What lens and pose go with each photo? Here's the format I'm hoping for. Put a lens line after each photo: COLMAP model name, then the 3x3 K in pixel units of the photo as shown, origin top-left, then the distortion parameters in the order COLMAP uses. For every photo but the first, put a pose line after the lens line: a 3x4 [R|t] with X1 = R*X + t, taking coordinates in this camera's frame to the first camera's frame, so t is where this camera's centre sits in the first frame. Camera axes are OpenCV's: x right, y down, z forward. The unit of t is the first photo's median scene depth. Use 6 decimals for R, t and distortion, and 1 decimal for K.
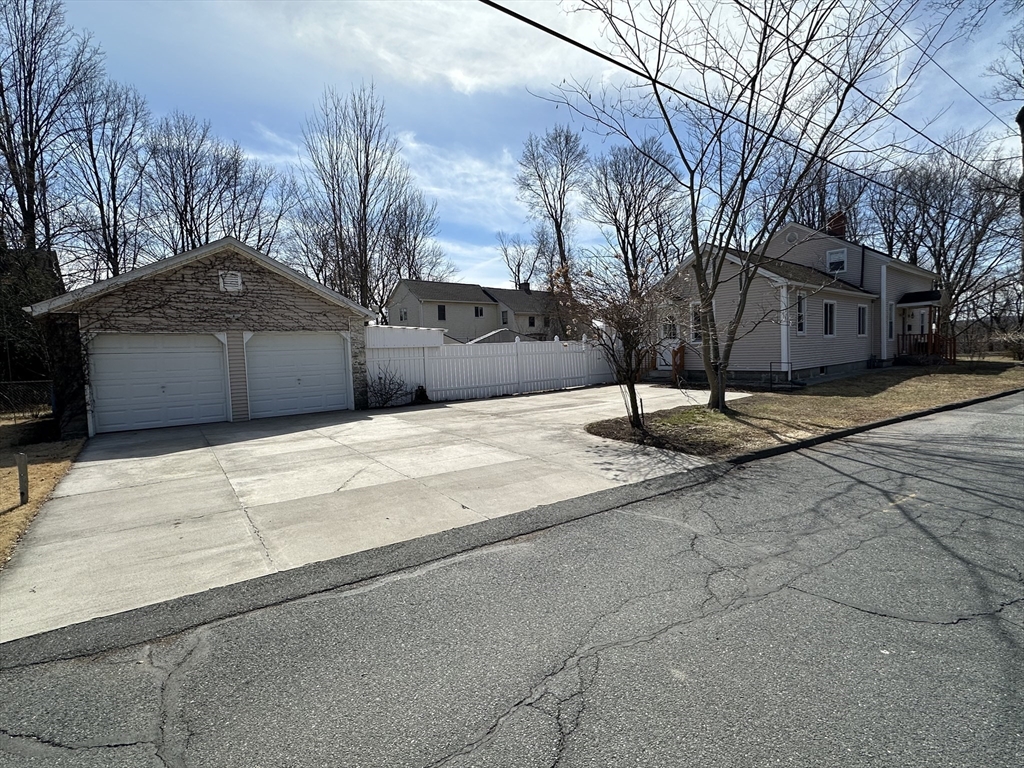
lens RADIAL K [[503.6, 0, 513.8], [0, 503.6, 382.2], [0, 0, 1]] dist [-0.001547, -0.000157]
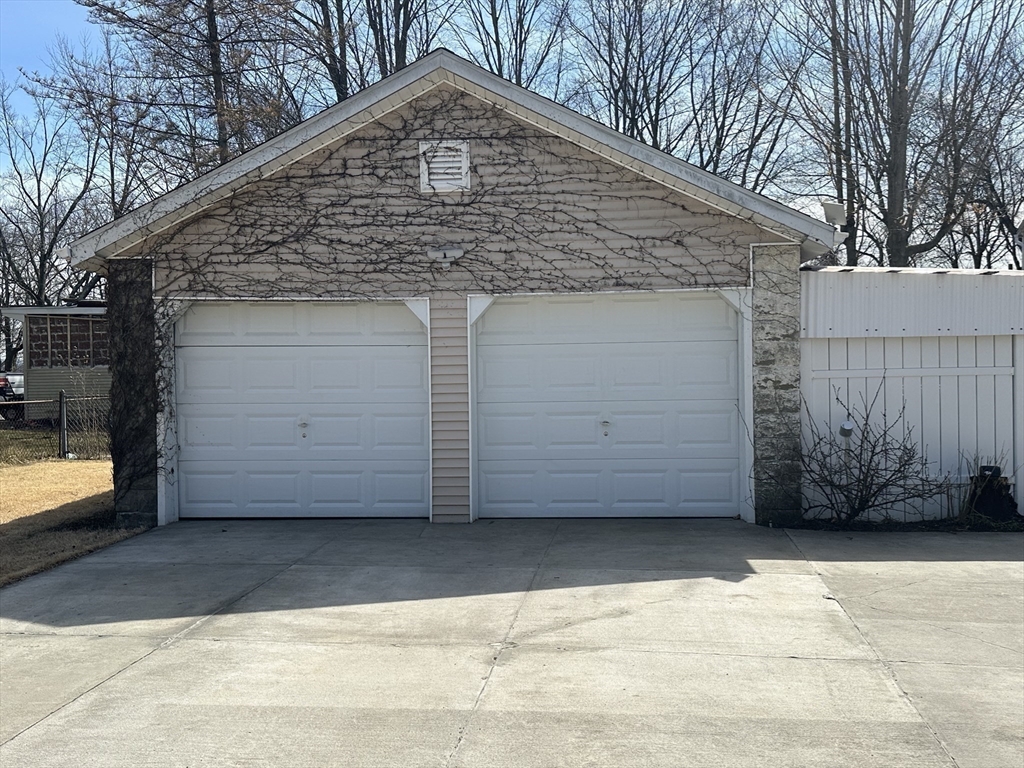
lens RADIAL K [[993.9, 0, 512.7], [0, 993.9, 390.4], [0, 0, 1]] dist [0.097536, 0.000000]
pose [[0.735619, 0.040623, -0.676176, 0.015149], [-0.052419, 0.998621, 0.002968, -0.031458], [0.675364, 0.033261, 0.736734, 0.477832]]
